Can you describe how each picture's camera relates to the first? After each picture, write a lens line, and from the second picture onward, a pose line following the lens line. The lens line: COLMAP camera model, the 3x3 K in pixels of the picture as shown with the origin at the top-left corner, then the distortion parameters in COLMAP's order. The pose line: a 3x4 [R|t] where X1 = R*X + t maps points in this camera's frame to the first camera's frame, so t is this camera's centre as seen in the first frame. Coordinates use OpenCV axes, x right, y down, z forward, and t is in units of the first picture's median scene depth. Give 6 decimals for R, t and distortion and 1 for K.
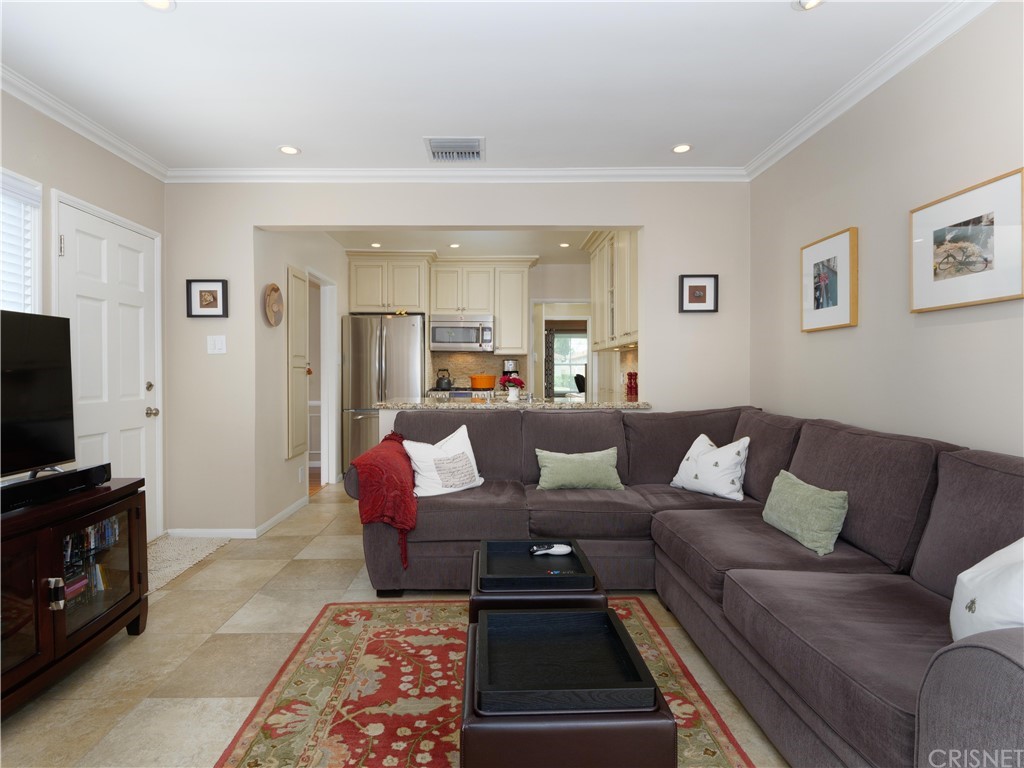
lens RADIAL K [[528.0, 0, 512.0], [0, 528.0, 384.0], [0, 0, 1]] dist [0.000229, -0.001268]
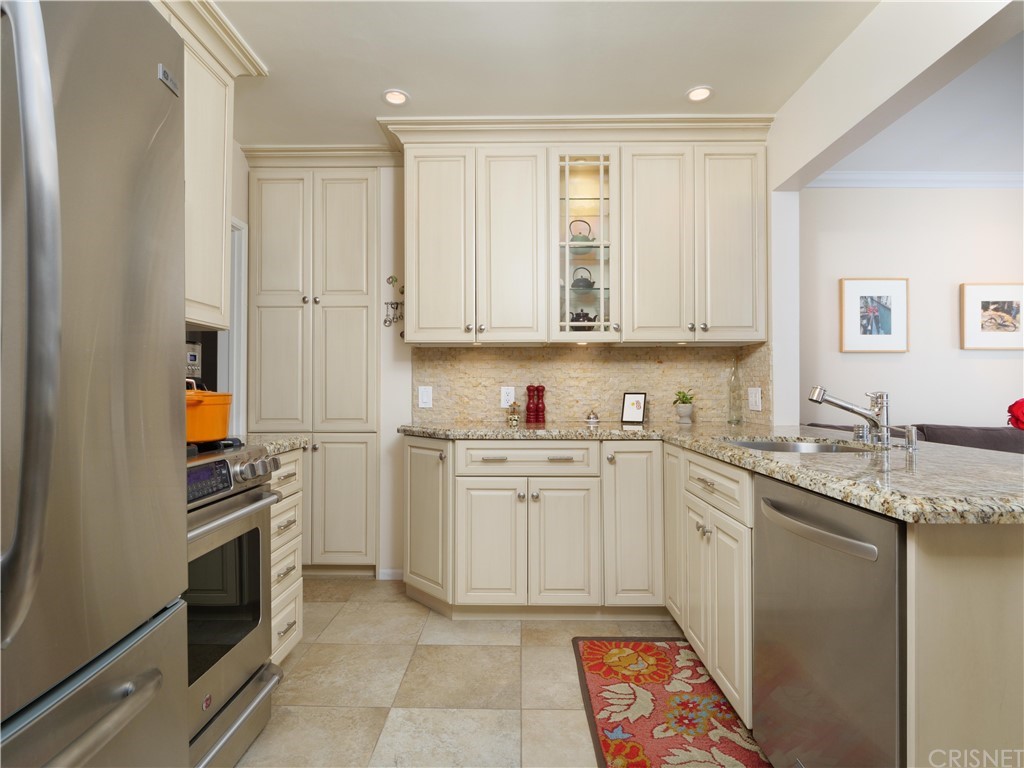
lens RADIAL K [[528.0, 0, 512.0], [0, 528.0, 384.0], [0, 0, 1]] dist [0.000229, -0.001268]
pose [[0.047100, 0.010004, 0.998840, -0.664844], [0.018730, 0.999765, -0.010896, -0.030517], [-0.998715, 0.019222, 0.046902, 1.754622]]
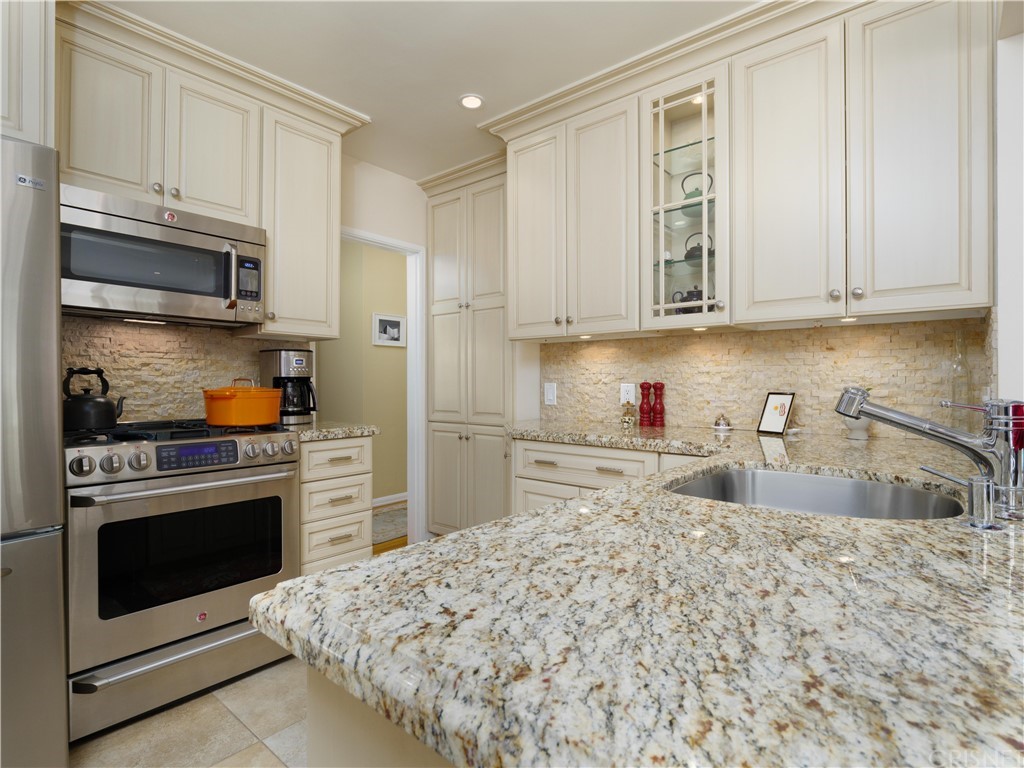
lens RADIAL K [[528.0, 0, 512.0], [0, 528.0, 384.0], [0, 0, 1]] dist [0.000229, -0.001268]
pose [[0.672357, 0.000028, 0.740227, -0.422986], [0.011228, 0.999885, -0.010237, -0.028858], [-0.740142, 0.015195, 0.672279, 1.329453]]
